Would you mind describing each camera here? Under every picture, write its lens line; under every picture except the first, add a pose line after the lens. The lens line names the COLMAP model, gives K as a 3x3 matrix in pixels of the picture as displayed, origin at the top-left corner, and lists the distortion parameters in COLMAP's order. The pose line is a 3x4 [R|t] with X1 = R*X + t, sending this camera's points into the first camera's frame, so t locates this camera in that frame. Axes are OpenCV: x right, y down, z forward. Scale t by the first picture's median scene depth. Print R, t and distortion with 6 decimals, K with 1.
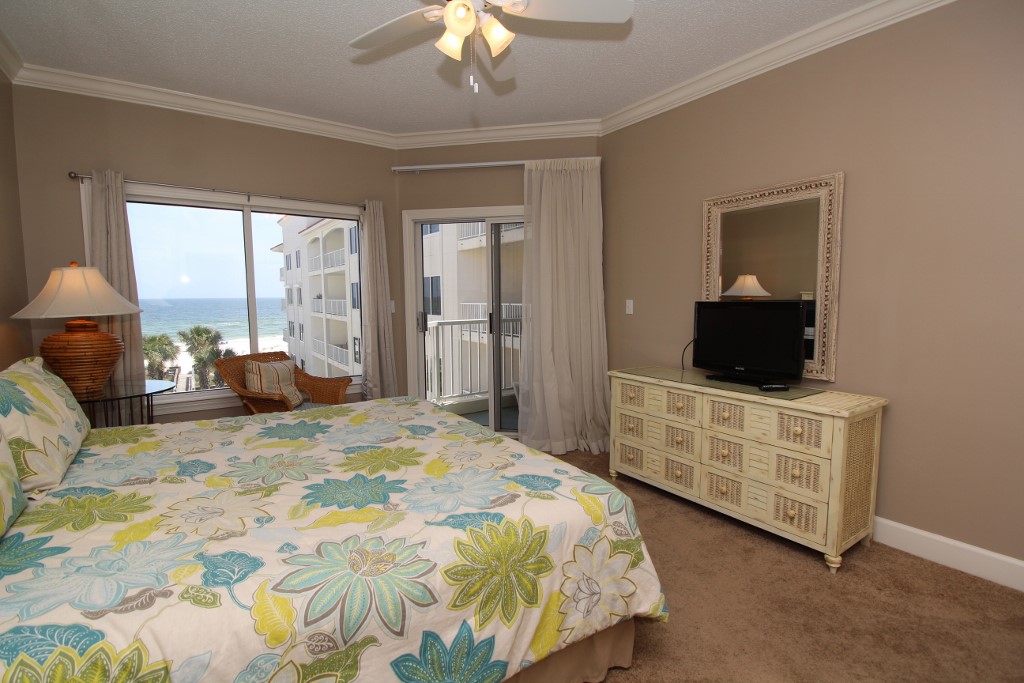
lens RADIAL K [[484.4, 0, 518.0], [0, 484.4, 326.9], [0, 0, 1]] dist [0.001657, 0.000078]
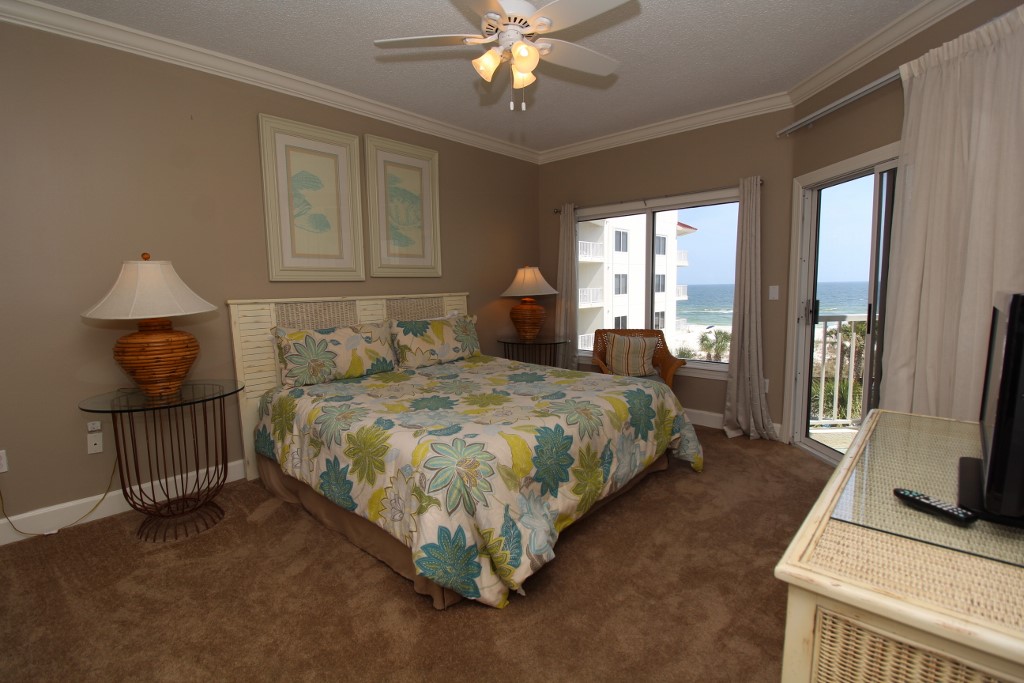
lens RADIAL K [[473.3, 0, 507.4], [0, 473.3, 341.6], [0, 0, 1]] dist [0.002512, -0.015247]
pose [[0.211317, 0.117815, -0.970291, 0.867784], [-0.048113, 0.992759, 0.110064, -0.043593], [0.976233, 0.023425, 0.215456, 0.602708]]
